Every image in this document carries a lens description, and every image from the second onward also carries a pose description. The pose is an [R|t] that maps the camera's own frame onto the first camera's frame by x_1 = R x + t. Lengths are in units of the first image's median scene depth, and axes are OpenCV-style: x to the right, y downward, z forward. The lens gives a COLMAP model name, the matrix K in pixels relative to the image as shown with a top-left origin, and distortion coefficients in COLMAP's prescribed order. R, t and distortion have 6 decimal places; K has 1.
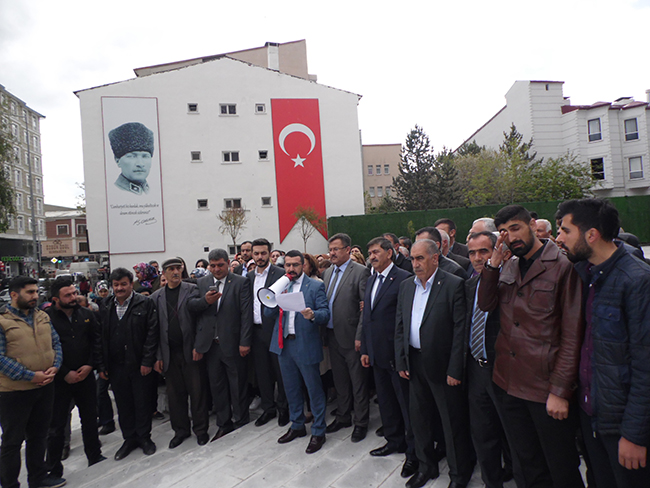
lens RADIAL K [[442.4, 0, 325.0], [0, 442.4, 244.0], [0, 0, 1]] dist [0.007050, 0.003046]
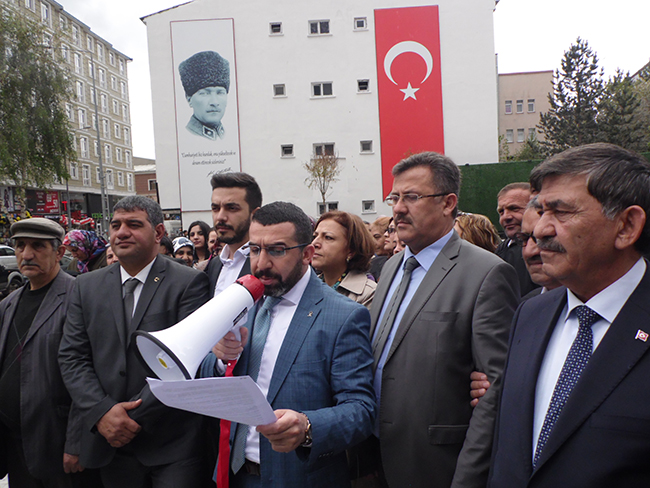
lens RADIAL K [[511.3, 0, 325.0], [0, 511.3, 244.0], [0, 0, 1]] dist [-0.014575, 0.003910]
pose [[0.972612, 0.029864, -0.230510, 0.008457], [-0.011573, 0.996704, 0.080297, 0.002861], [0.232149, -0.075430, 0.969751, 0.105126]]
